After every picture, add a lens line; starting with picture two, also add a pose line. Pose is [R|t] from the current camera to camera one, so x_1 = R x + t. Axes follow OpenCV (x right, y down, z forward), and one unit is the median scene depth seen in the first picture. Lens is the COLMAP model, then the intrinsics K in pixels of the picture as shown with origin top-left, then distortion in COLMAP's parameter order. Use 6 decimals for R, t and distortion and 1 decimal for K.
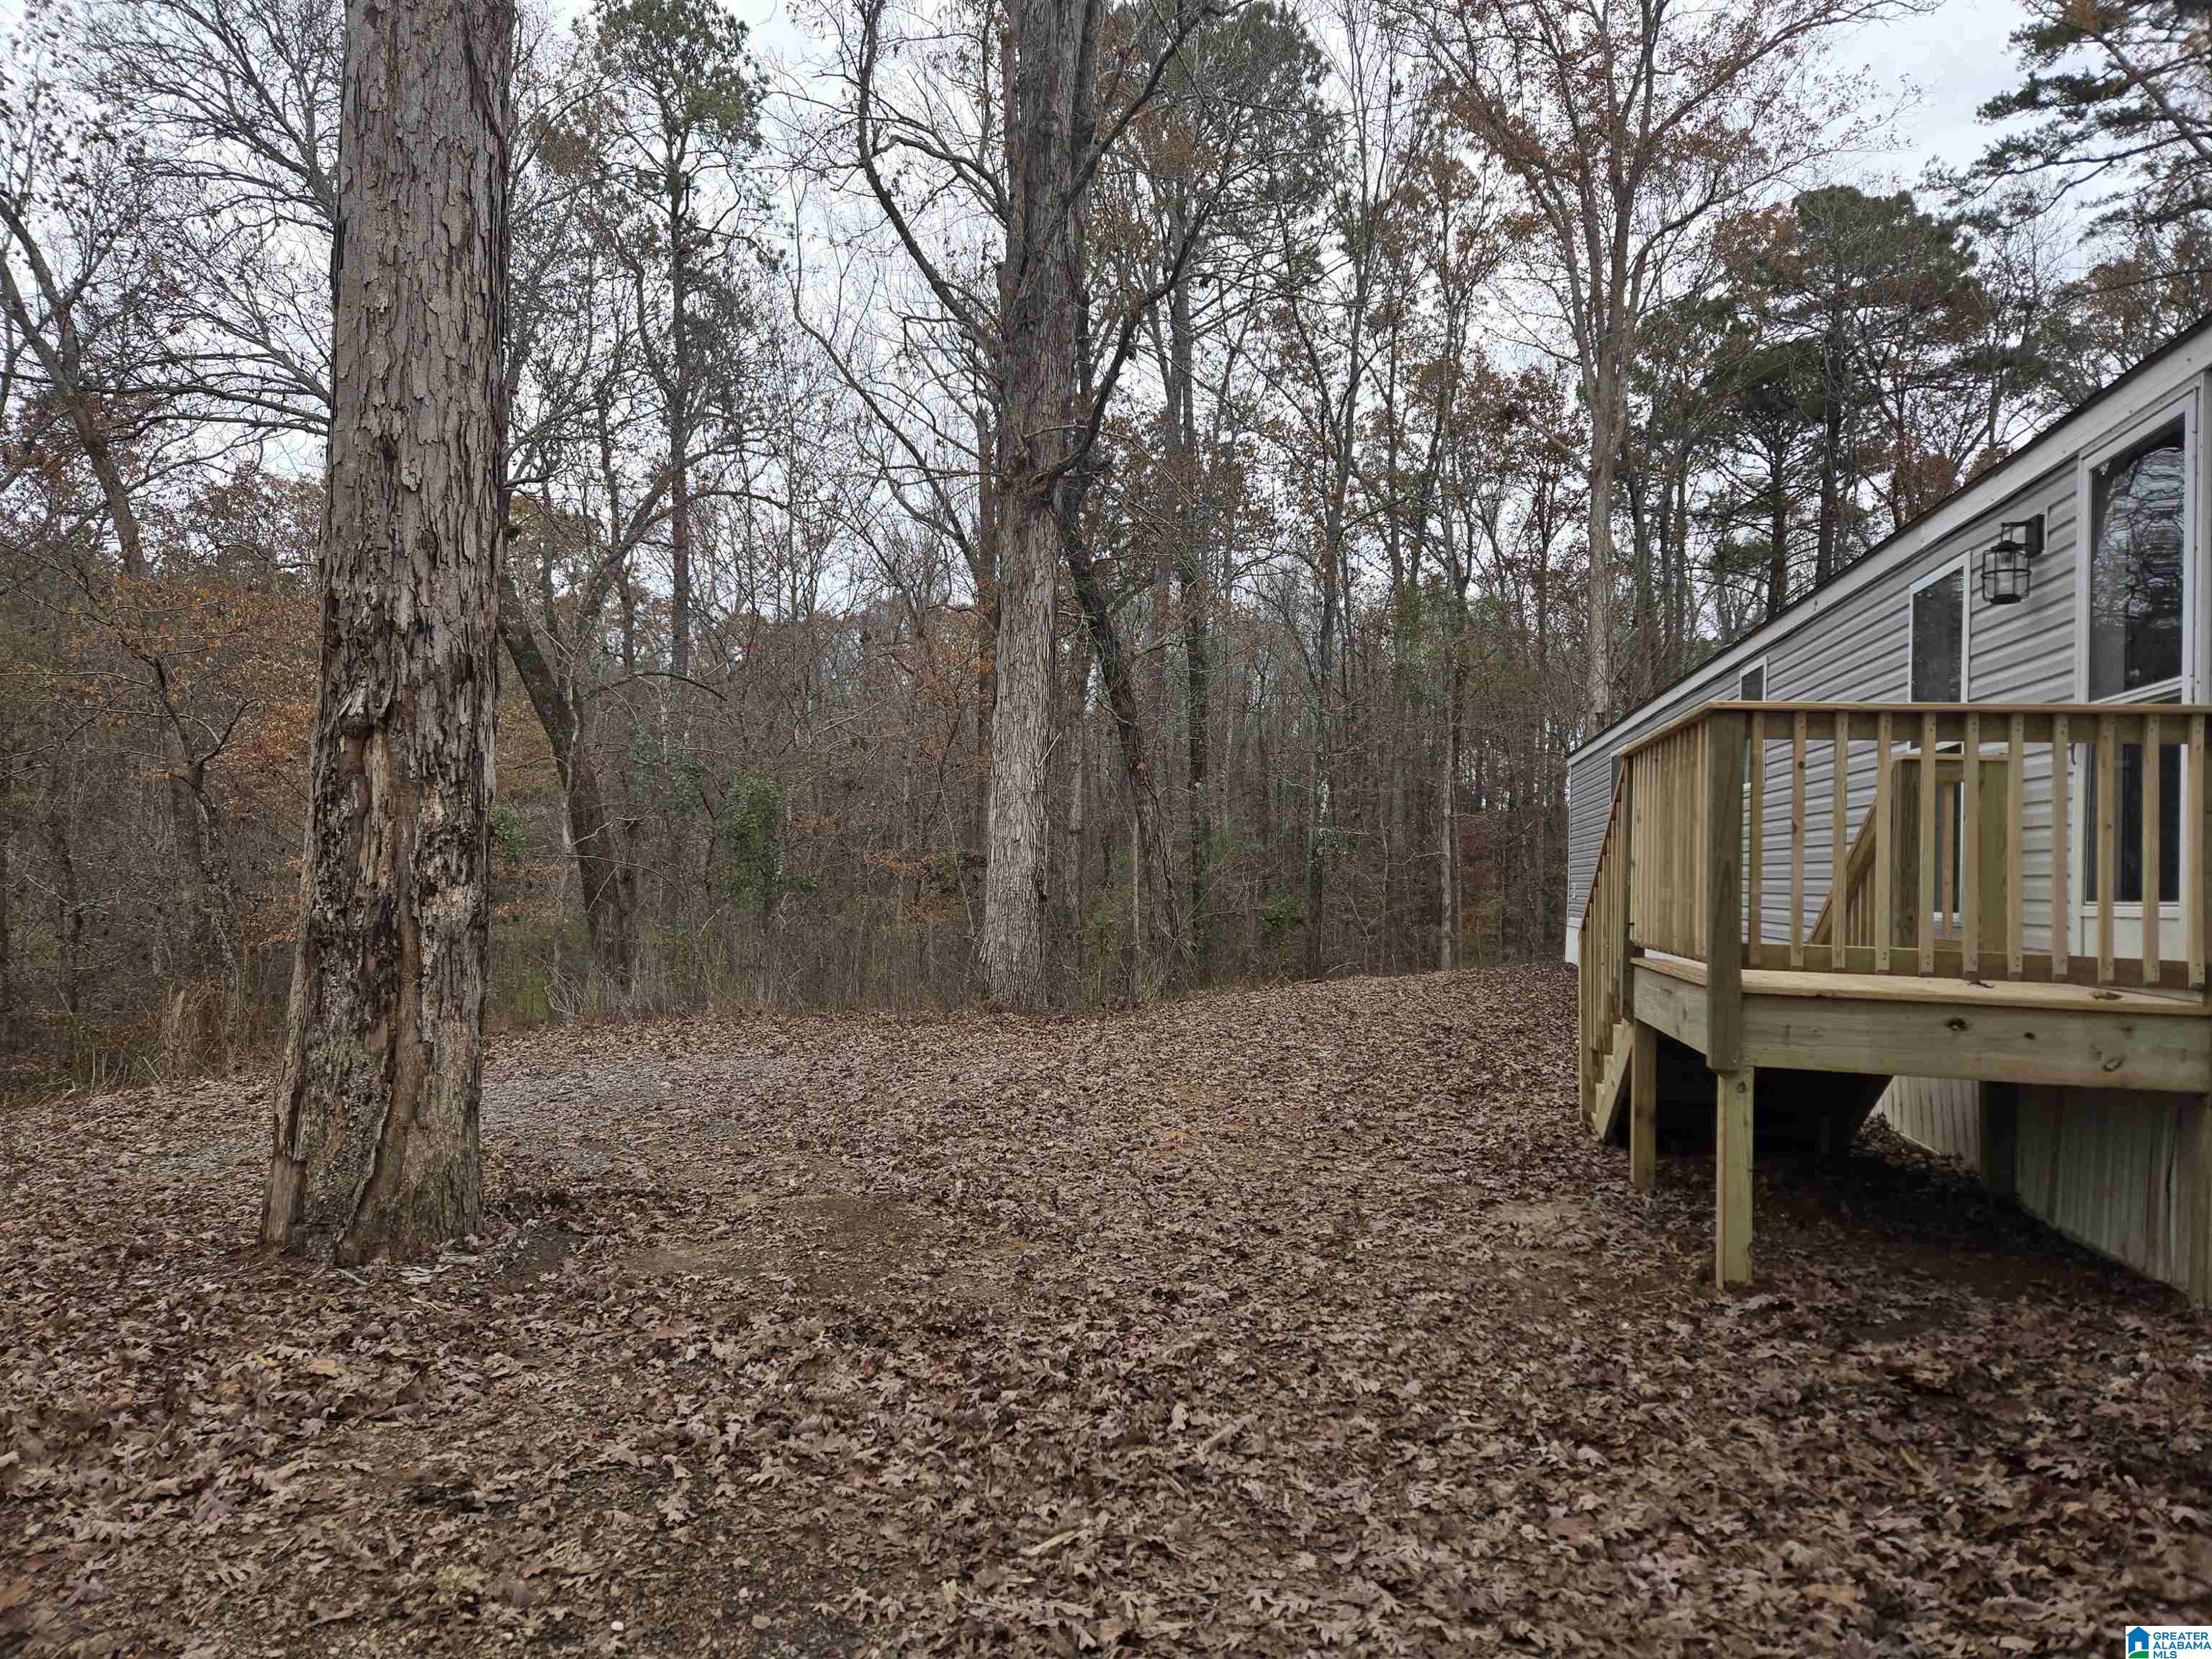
lens RADIAL K [[1478.3, 0, 1099.8], [0, 1478.3, 819.5], [0, 0, 1]] dist [0.008082, 0.001896]
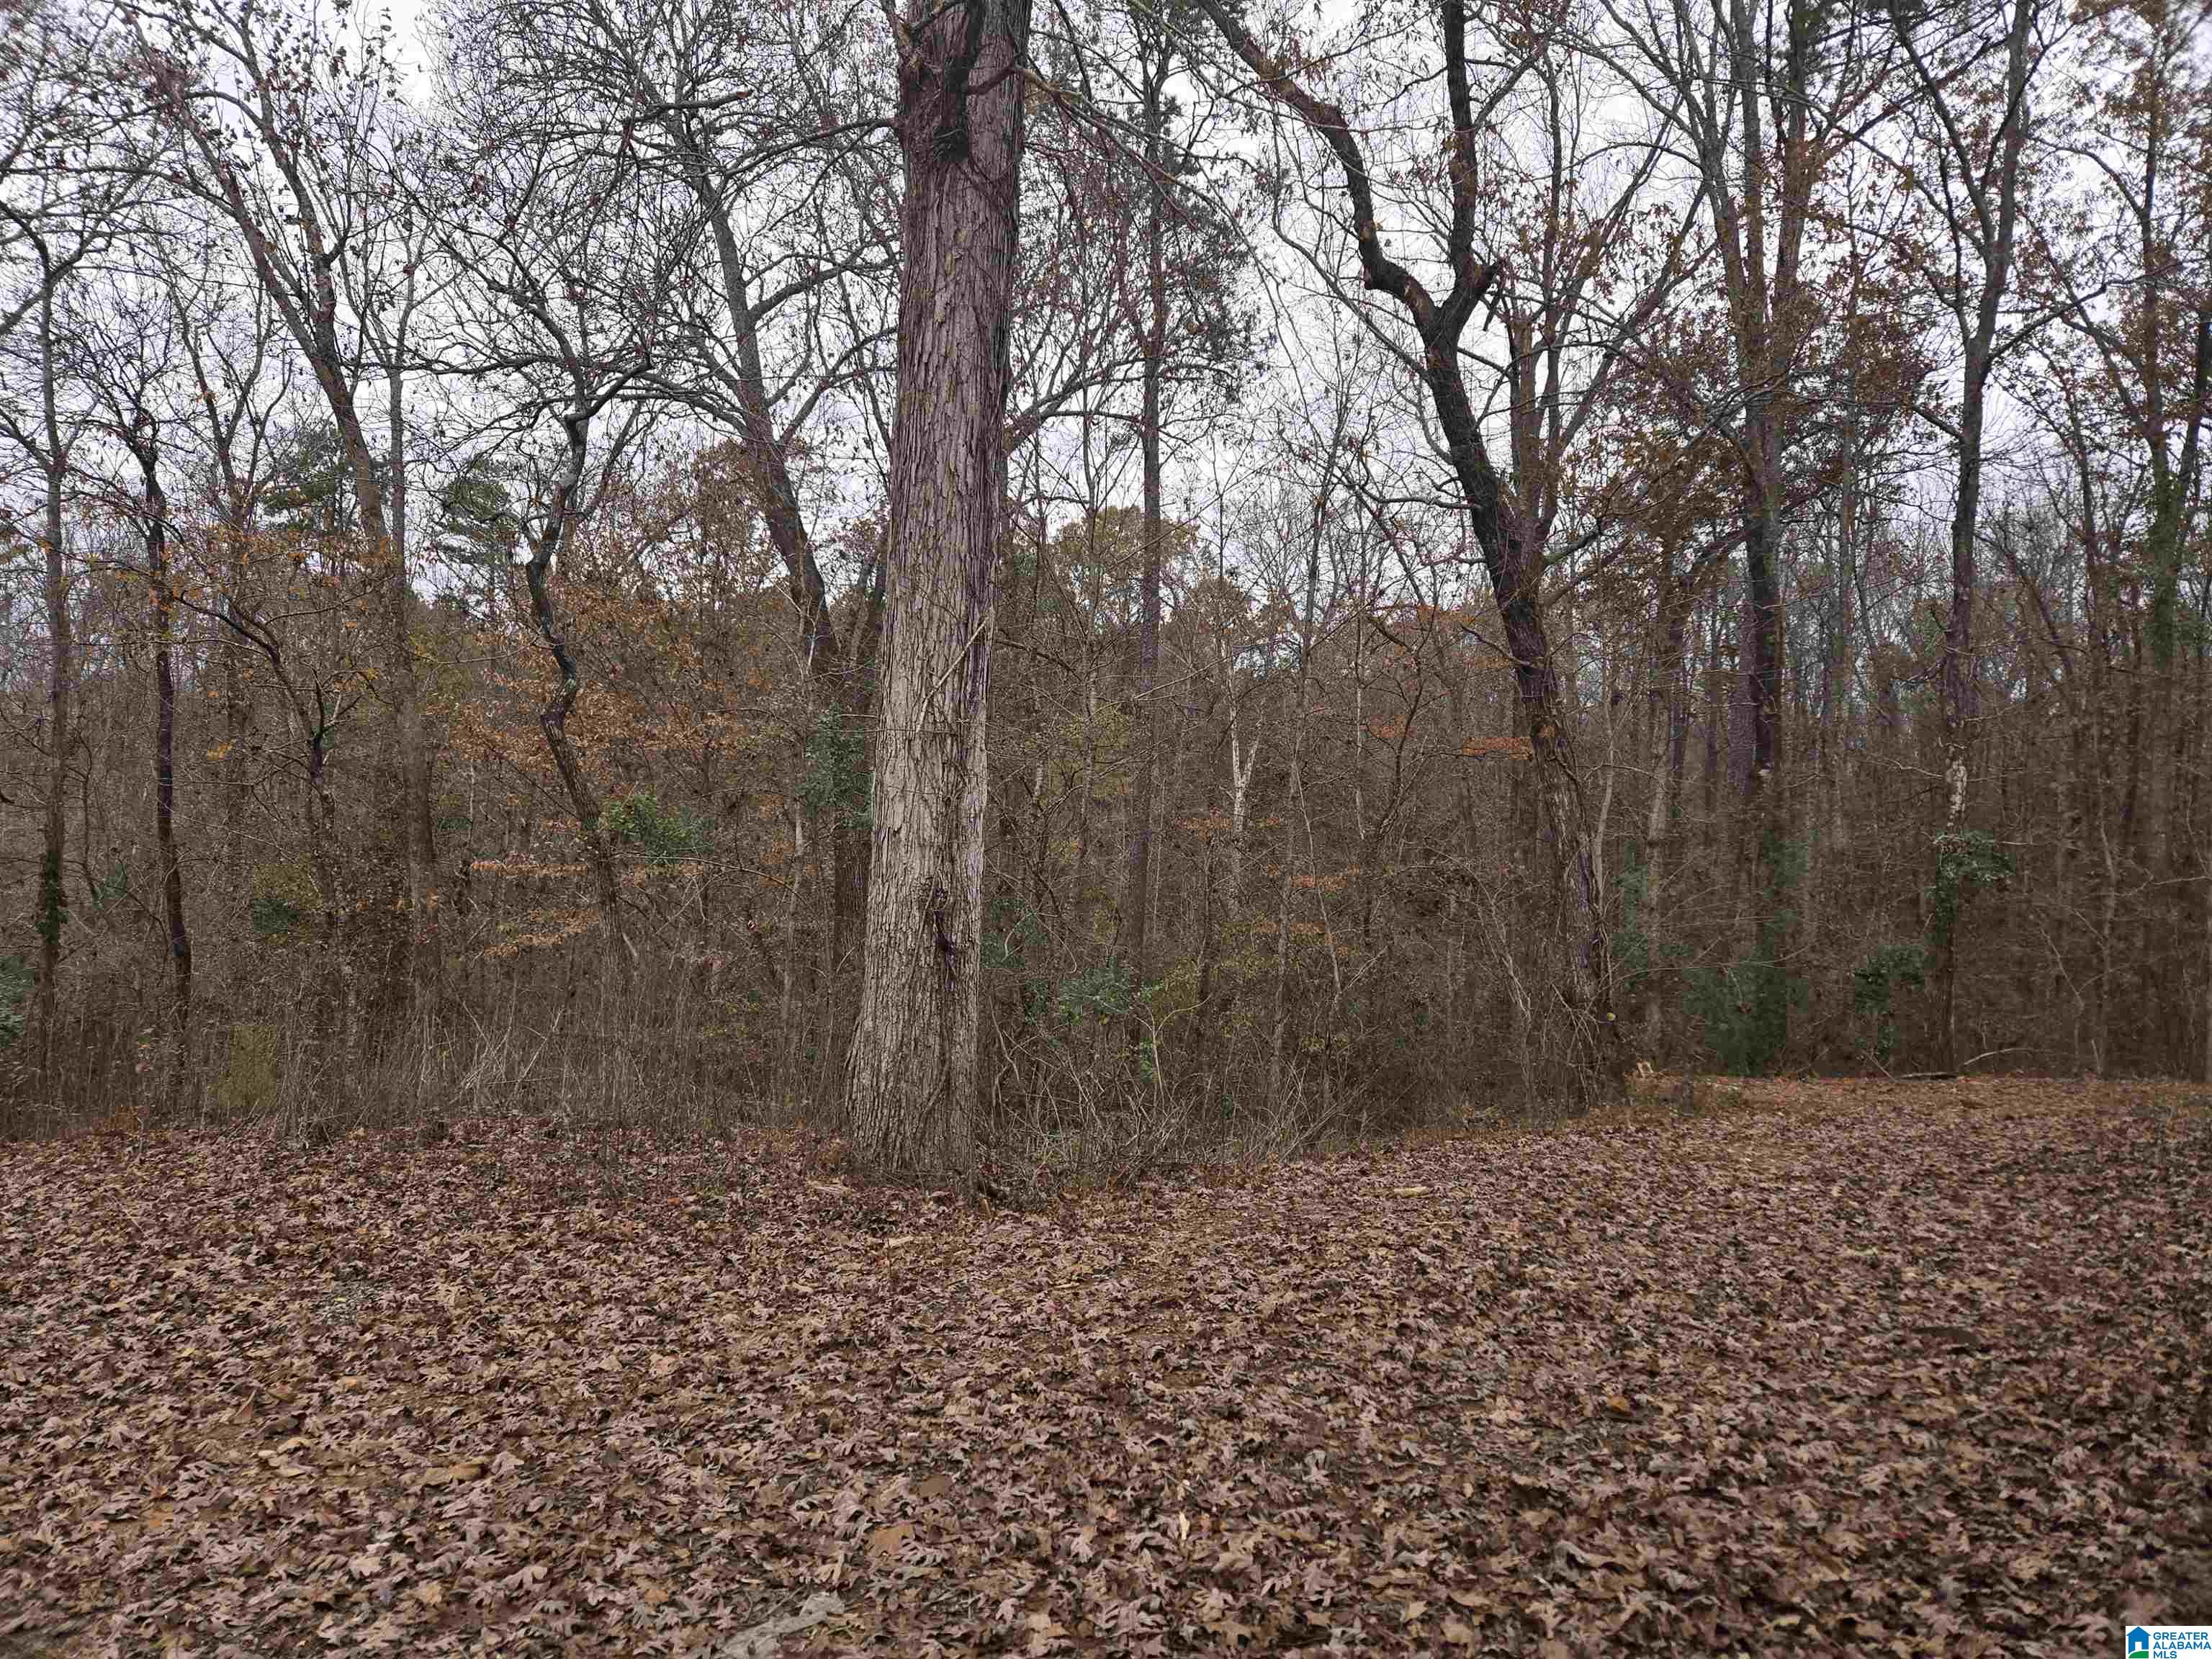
lens RADIAL K [[1478.3, 0, 1102.0], [0, 1478.3, 825.7], [0, 0, 1]] dist [0.008082, 0.001896]
pose [[0.896308, -0.000541, -0.443432, 0.226054], [-0.002255, 0.999981, -0.005779, 0.014481], [0.443427, 0.006180, 0.896289, 0.569621]]
